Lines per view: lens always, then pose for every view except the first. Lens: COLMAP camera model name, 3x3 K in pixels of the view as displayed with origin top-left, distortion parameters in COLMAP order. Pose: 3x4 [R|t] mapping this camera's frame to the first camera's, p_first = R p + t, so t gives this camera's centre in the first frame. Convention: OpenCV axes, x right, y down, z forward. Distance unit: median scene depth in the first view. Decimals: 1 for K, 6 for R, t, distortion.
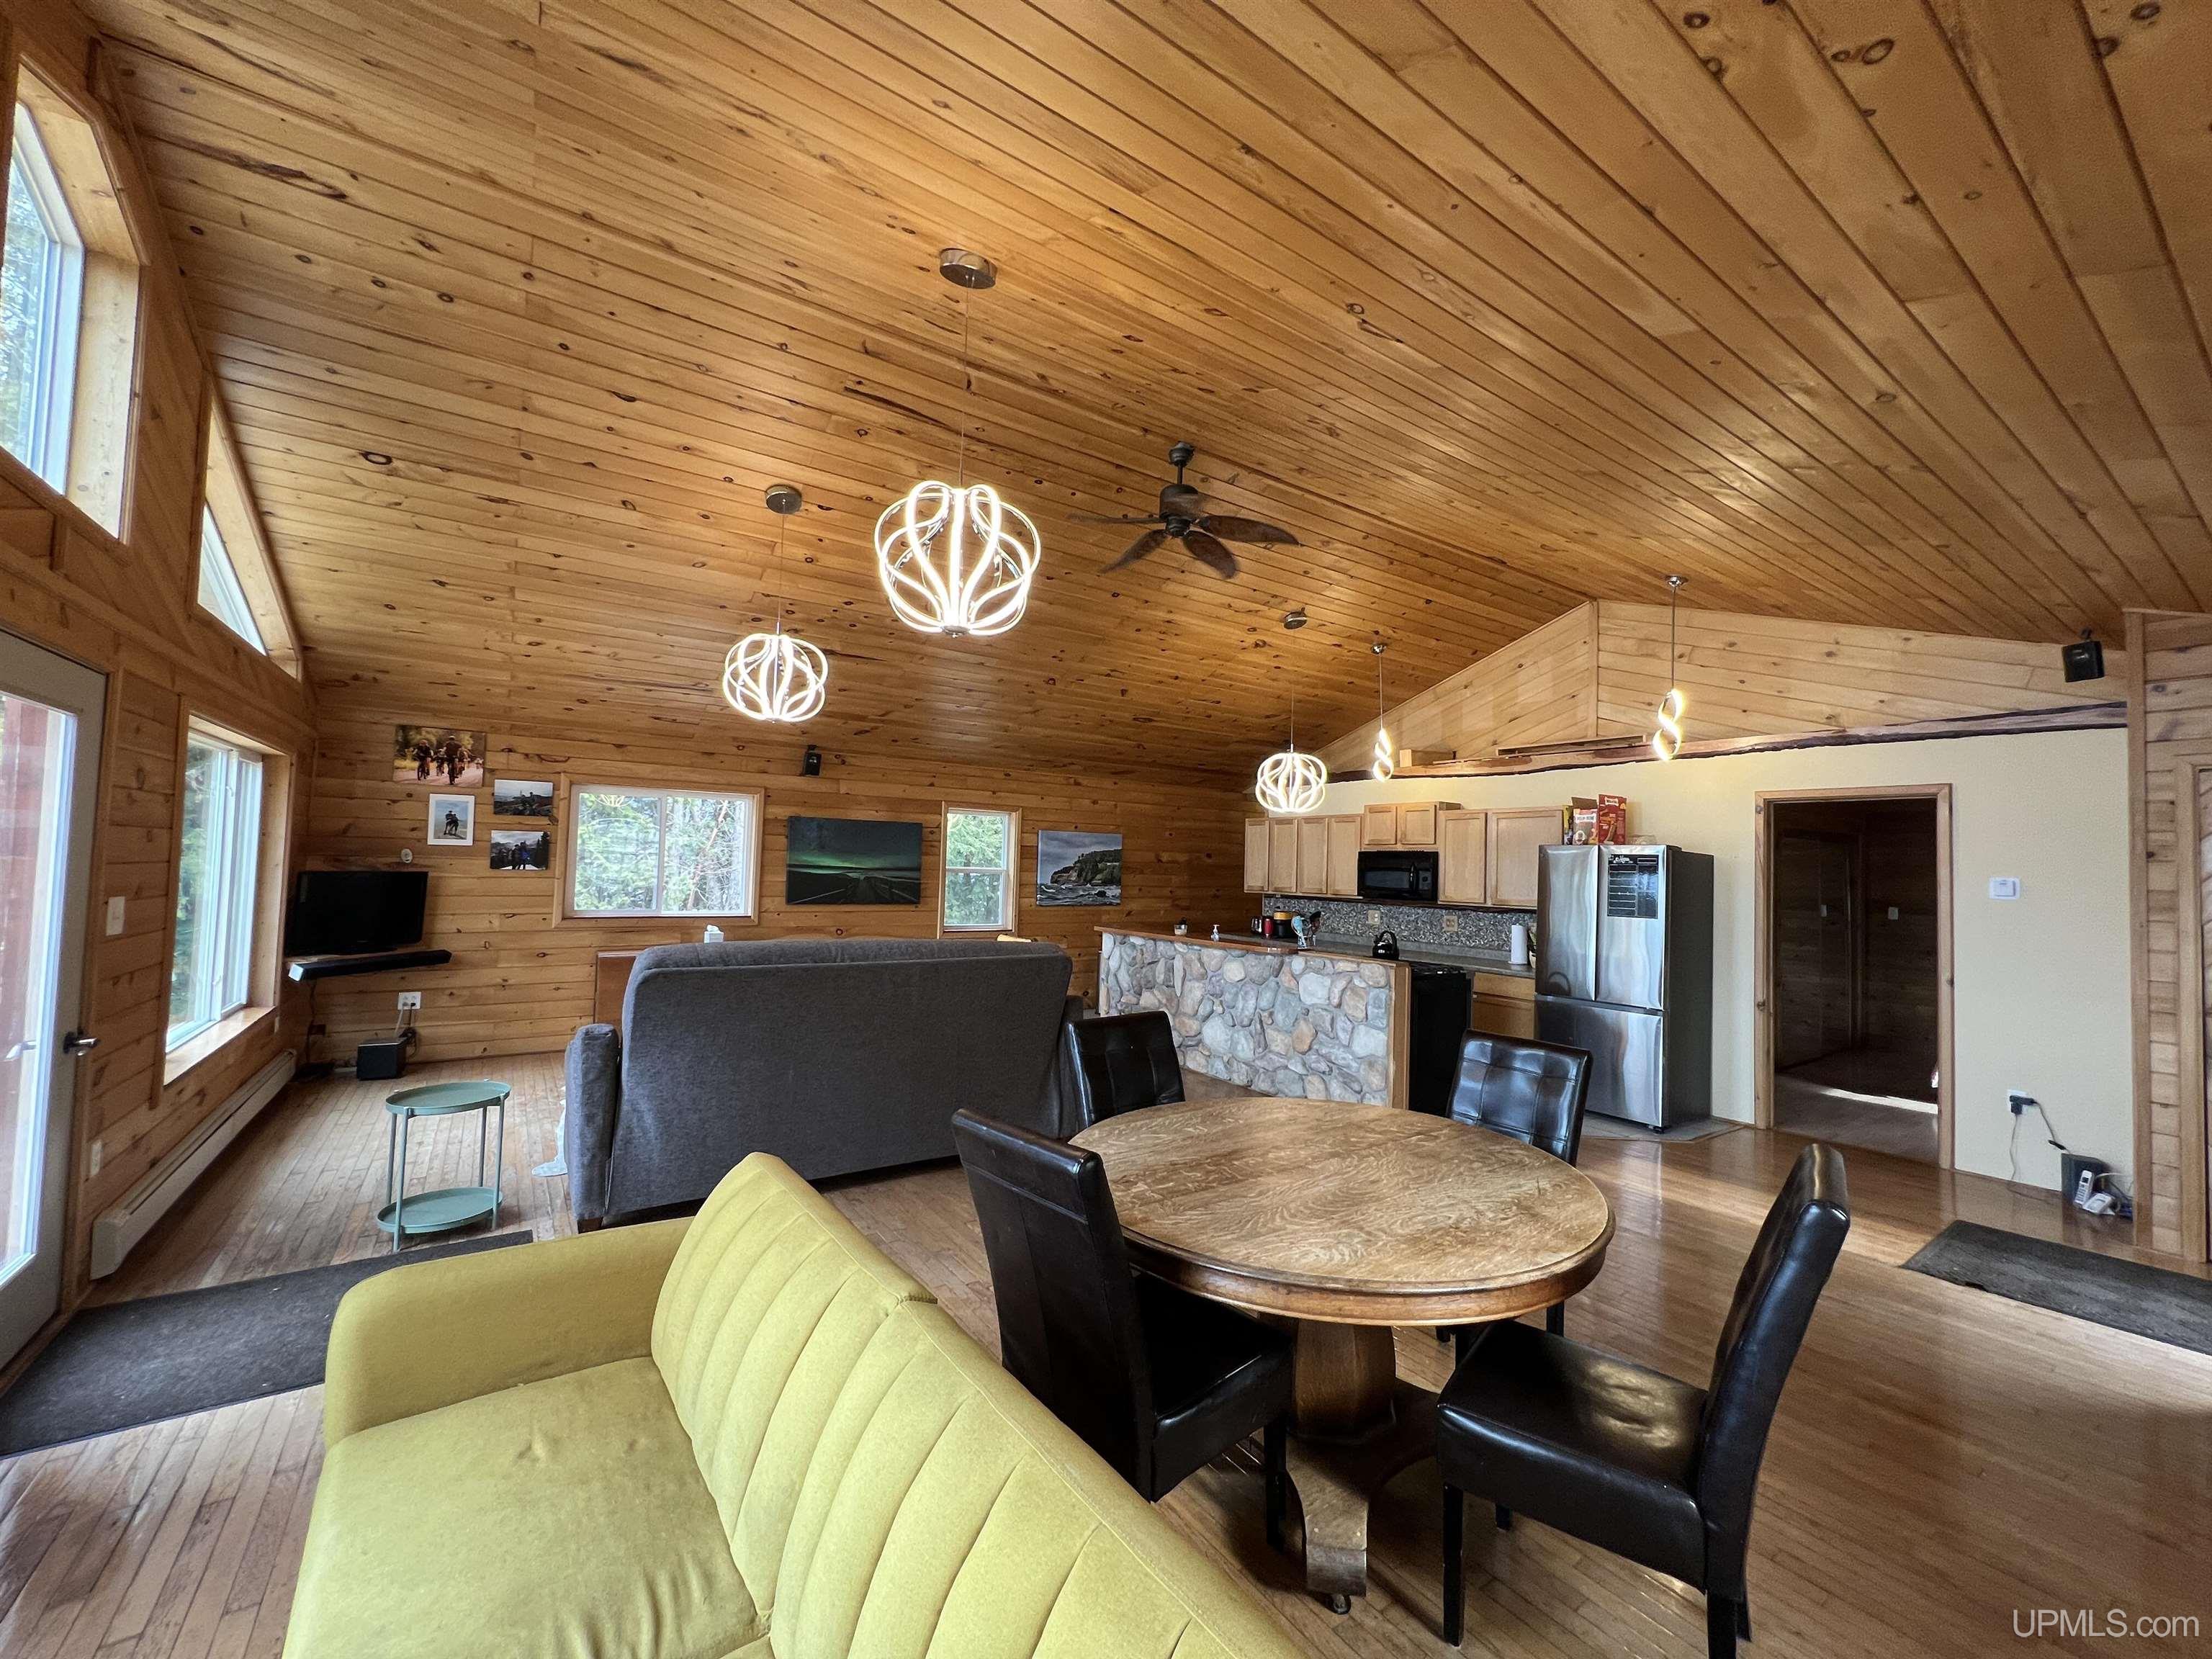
lens RADIAL K [[883.1, 0, 1110.6], [0, 883.1, 831.9], [0, 0, 1]] dist [-0.000666, -0.000451]
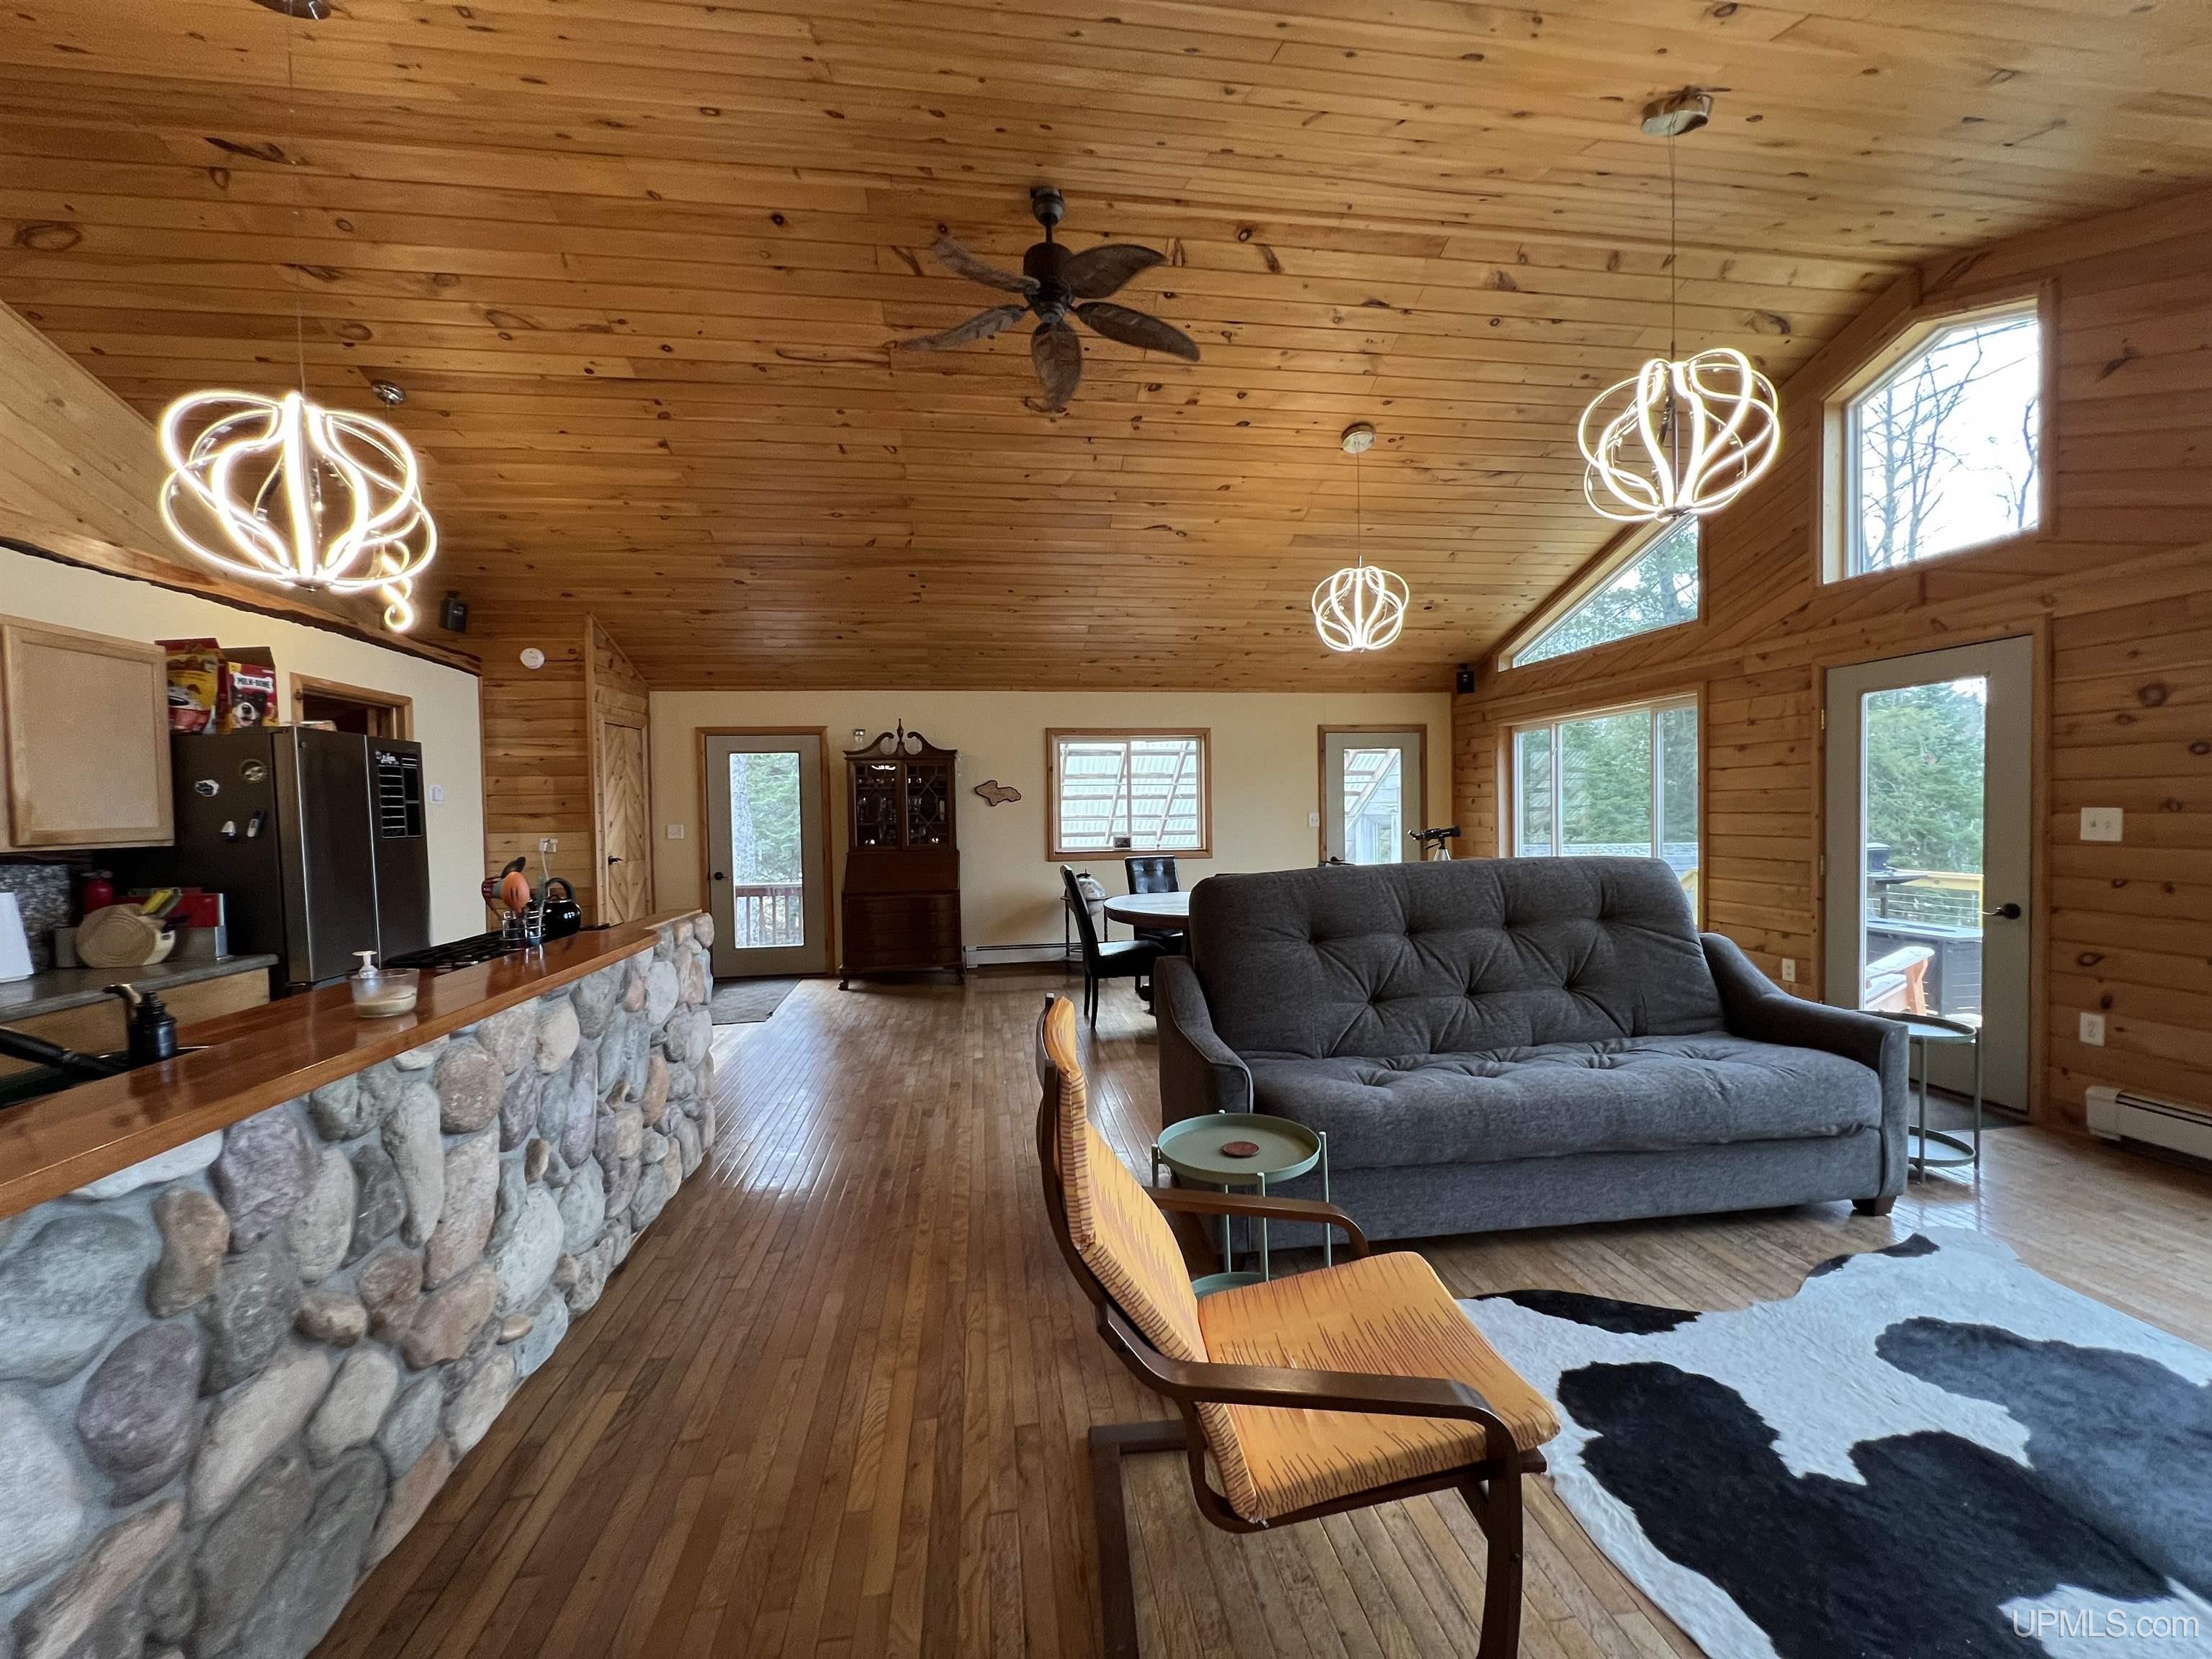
lens RADIAL K [[883.0, 0, 1108.5], [0, 883.0, 832.0], [0, 0, 1]] dist [-0.001239, 0.000706]
pose [[-0.895872, -0.023307, 0.443701, -0.241556], [-0.024577, 0.999694, 0.002889, 0.070880], [-0.443633, -0.008317, -0.896170, 1.312949]]
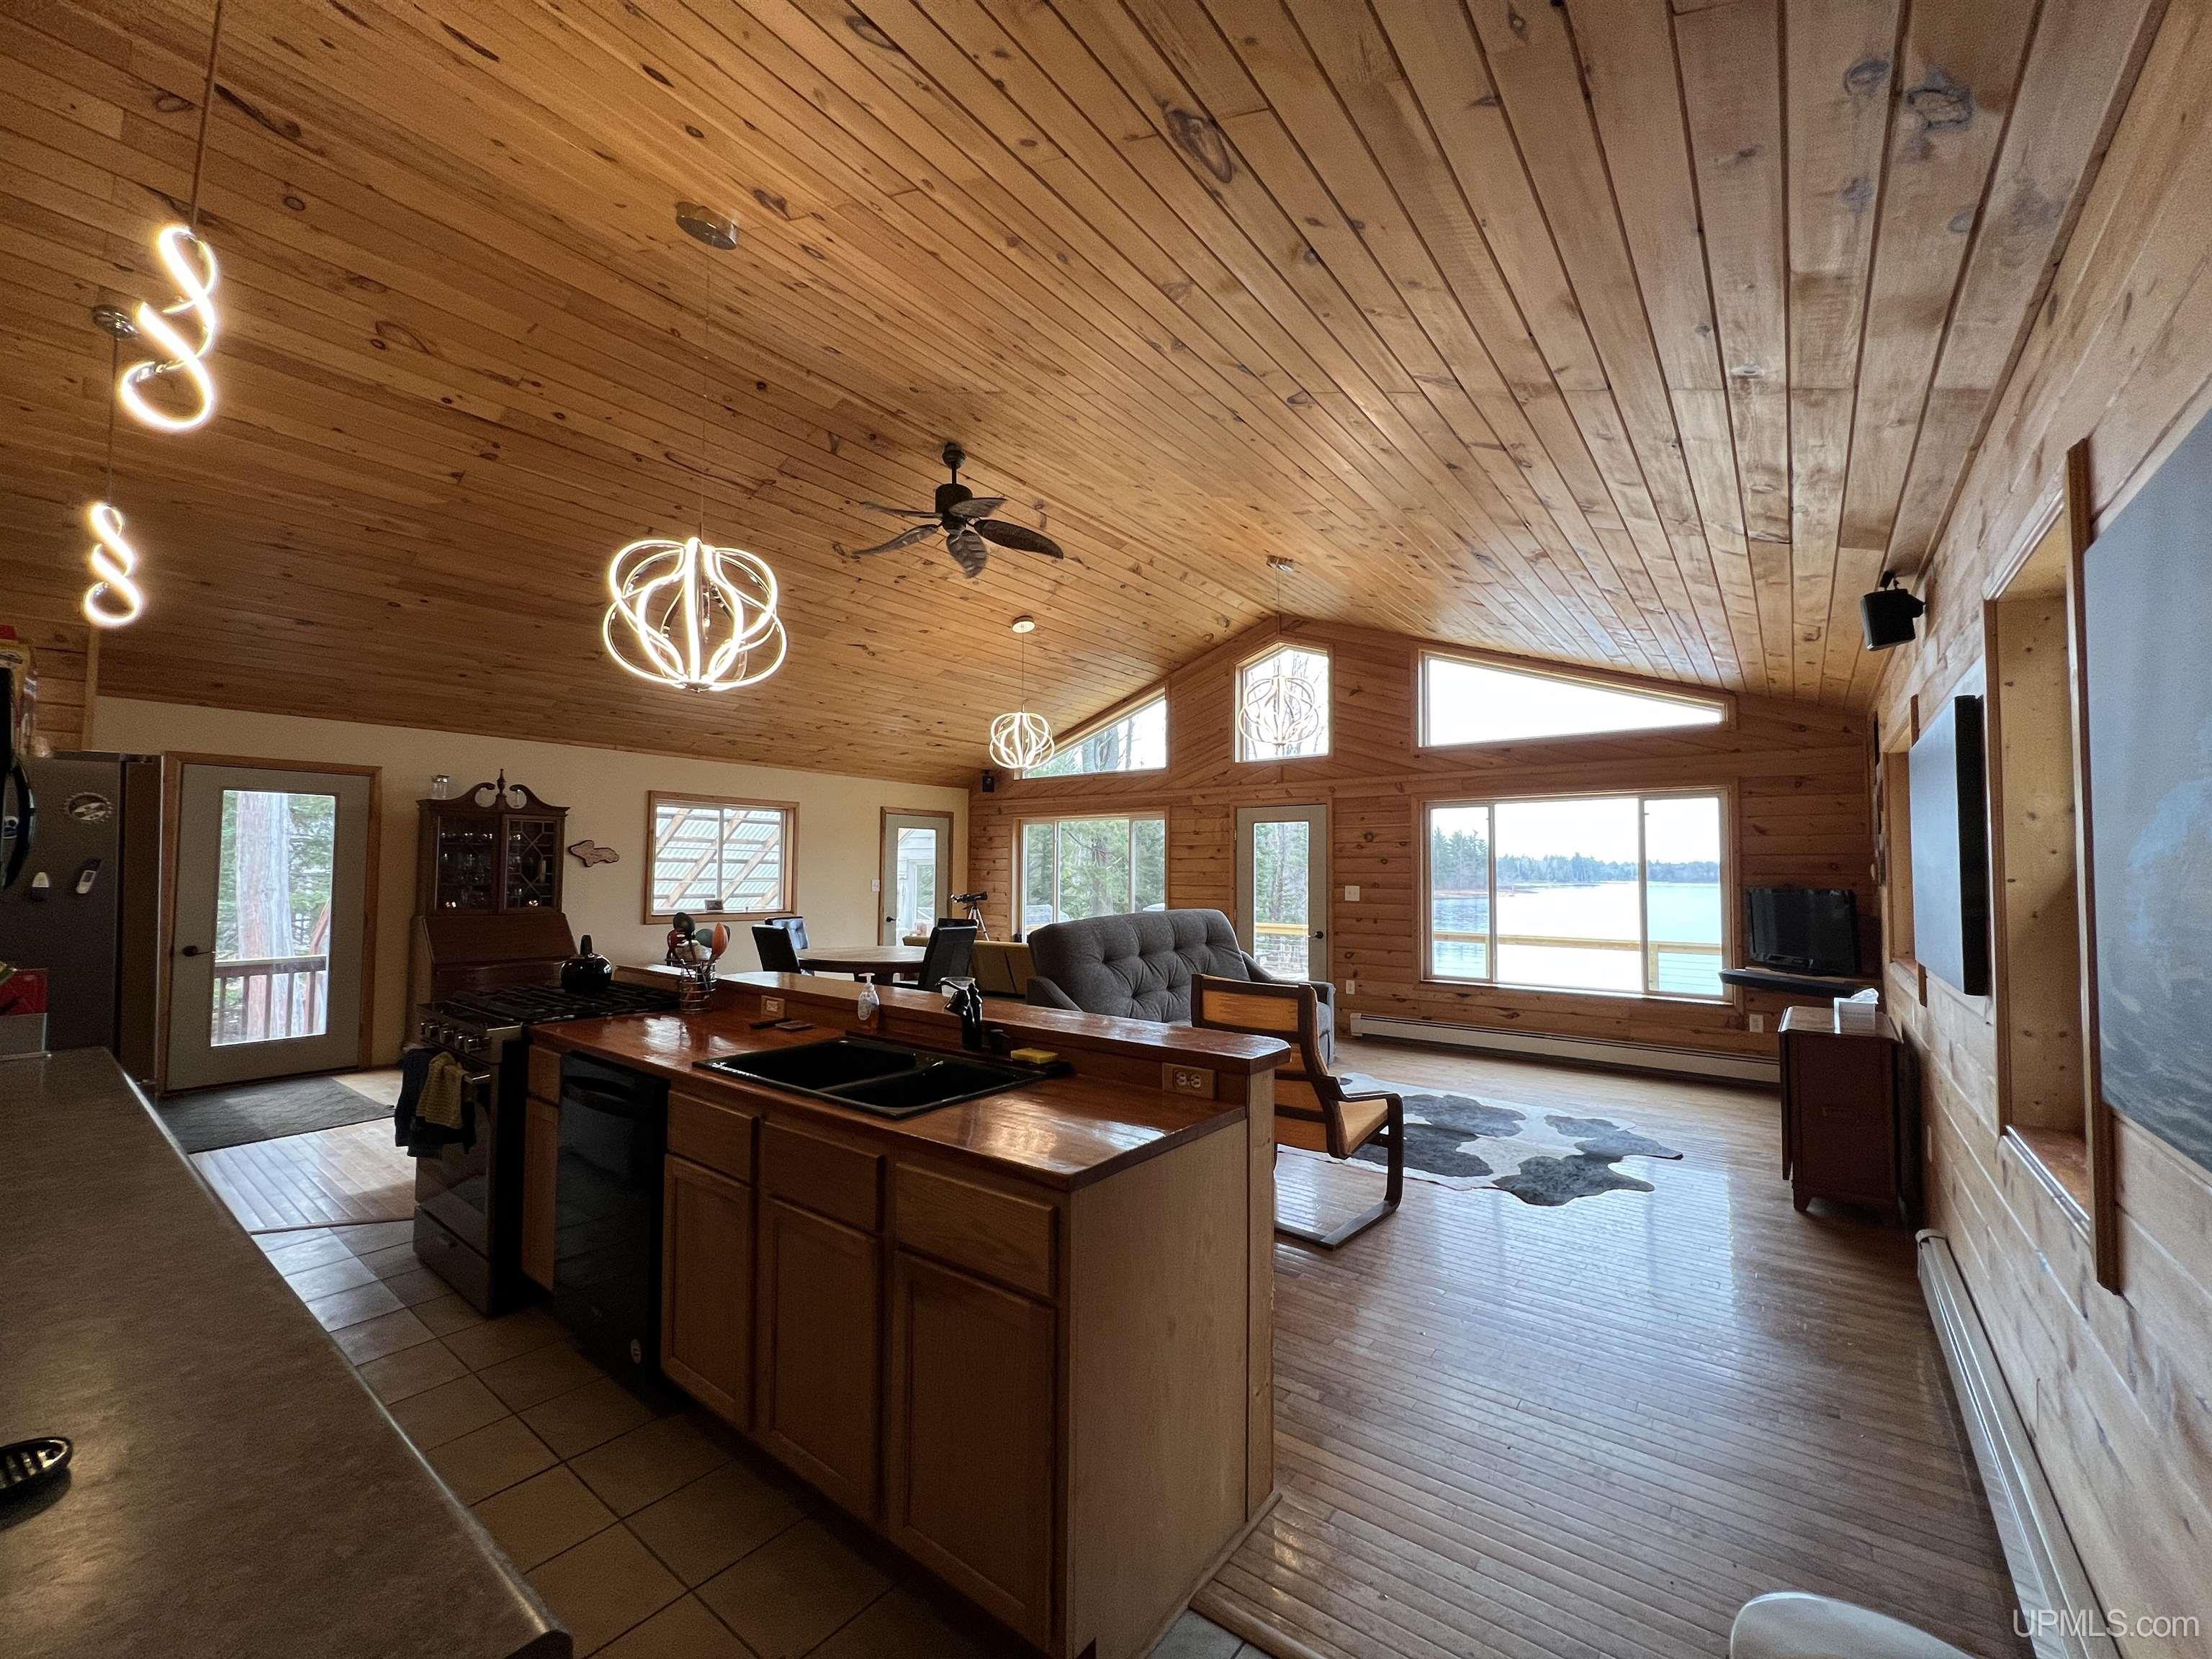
lens RADIAL K [[883.0, 0, 1104.4], [0, 883.0, 834.5], [0, 0, 1]] dist [0.000613, 0.000104]
pose [[-0.953245, -0.048138, -0.298339, 0.161174], [-0.022786, 0.995870, -0.087882, 0.087351], [0.301338, -0.076975, -0.950405, 1.622989]]
